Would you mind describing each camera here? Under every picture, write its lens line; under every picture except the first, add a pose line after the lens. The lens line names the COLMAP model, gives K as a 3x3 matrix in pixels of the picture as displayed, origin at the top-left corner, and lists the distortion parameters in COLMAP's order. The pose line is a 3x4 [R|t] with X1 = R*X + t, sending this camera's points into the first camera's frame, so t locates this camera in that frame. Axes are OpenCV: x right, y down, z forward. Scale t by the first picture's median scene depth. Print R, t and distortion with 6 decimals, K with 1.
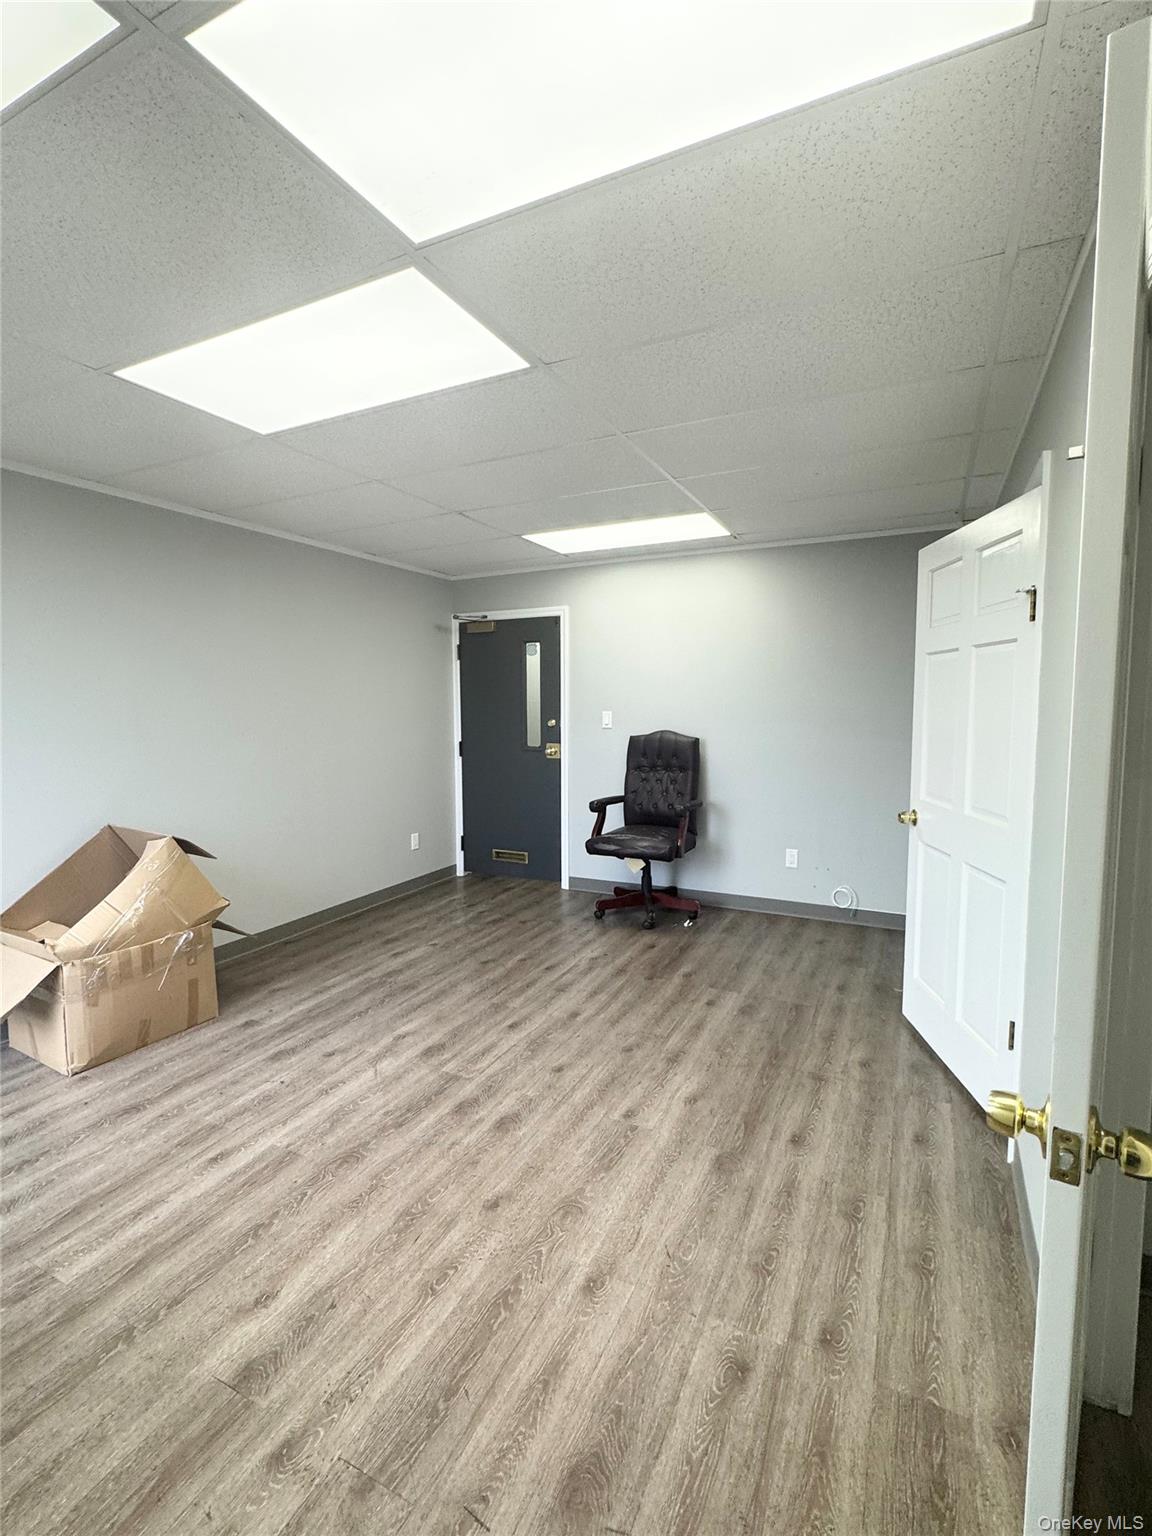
lens RADIAL K [[702.6, 0, 576.0], [0, 702.6, 768.0], [0, 0, 1]] dist [-0.002687, 0.000123]
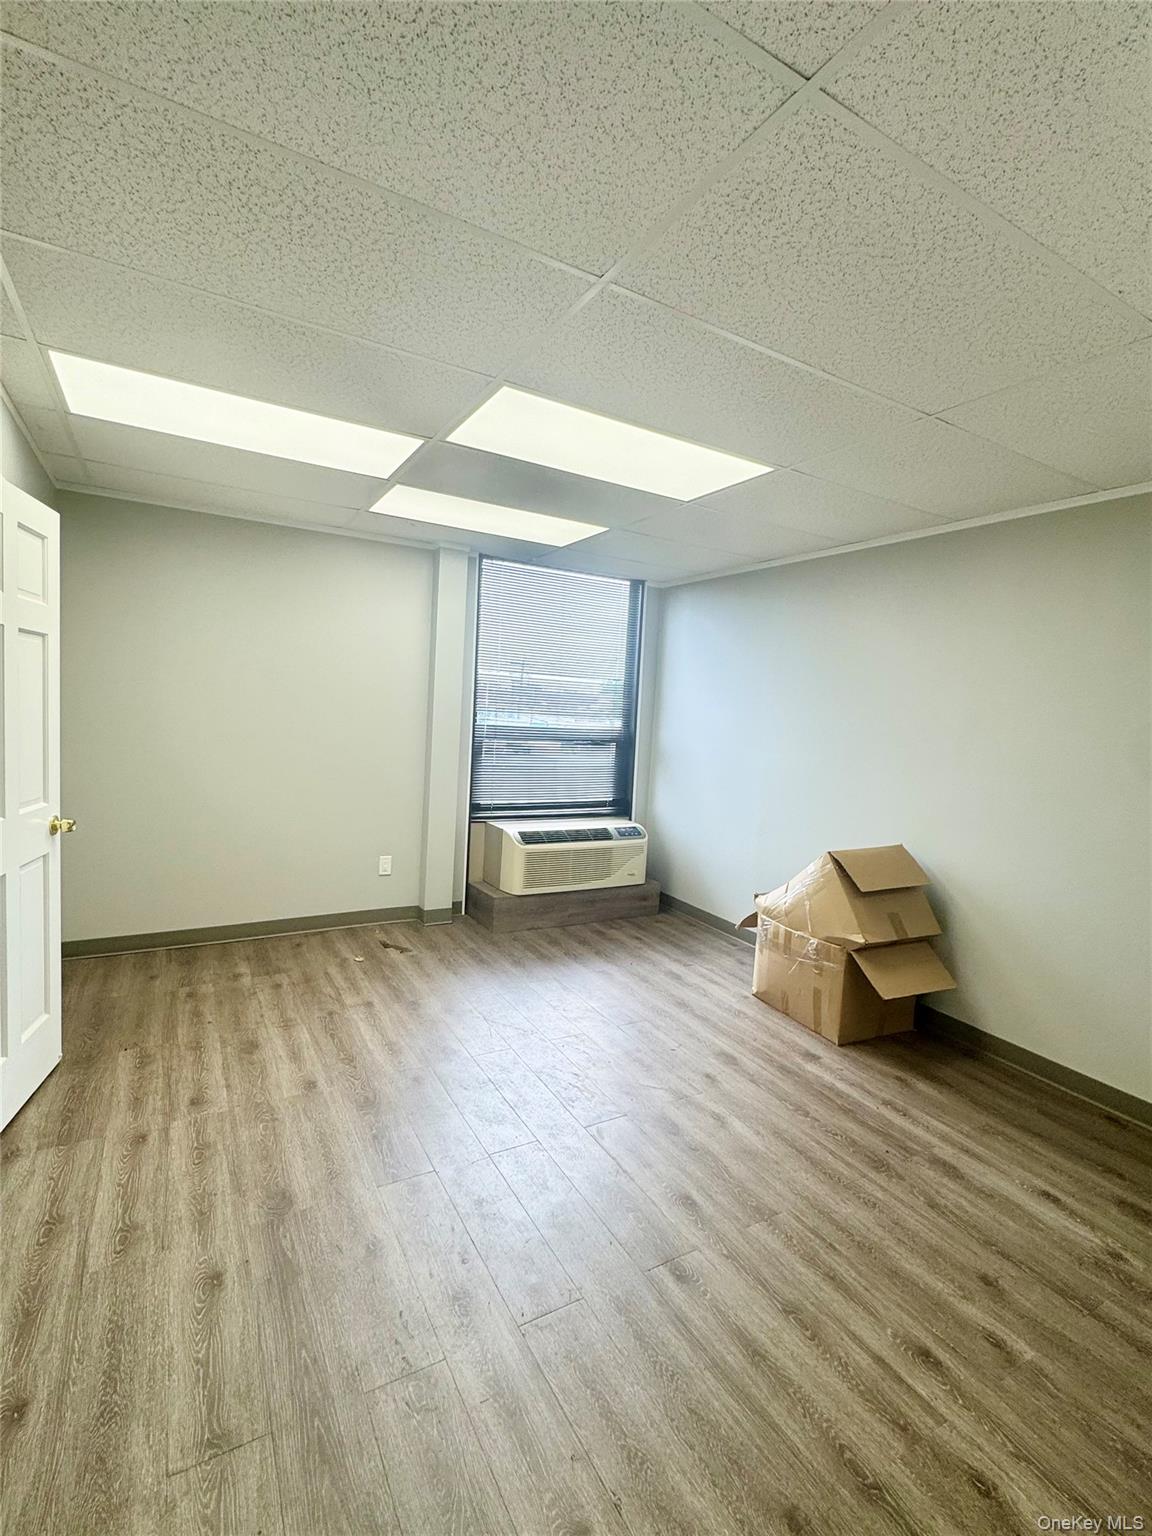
lens RADIAL K [[703.5, 0, 577.8], [0, 703.5, 768.2], [0, 0, 1]] dist [-0.002310, 0.000341]
pose [[-0.557420, 0.046079, -0.828951, 0.565708], [-0.129827, 0.981338, 0.141850, -0.140398], [0.820017, 0.186690, -0.541035, 1.317813]]
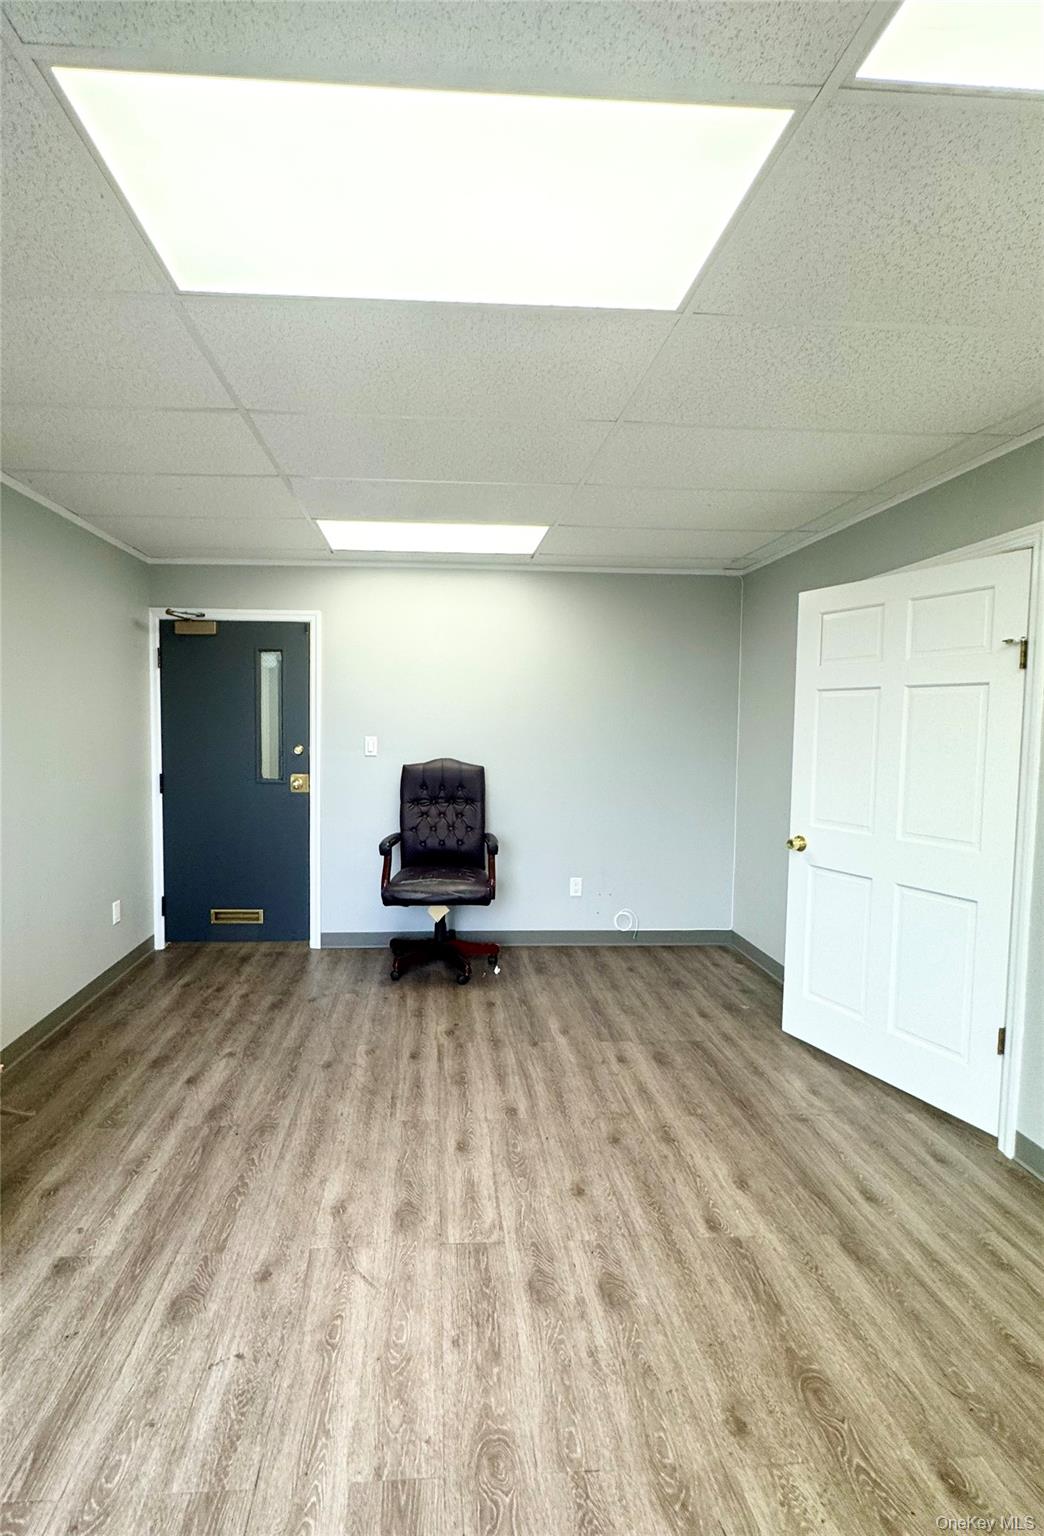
lens RADIAL K [[703.5, 0, 467.7], [0, 703.5, 766.6], [0, 0, 1]] dist [-0.002242, 0.000045]
pose [[0.872762, -0.015628, 0.487896, -0.499558], [0.029351, 0.999359, -0.020493, -0.040197], [-0.487263, 0.032206, 0.872661, 0.334793]]
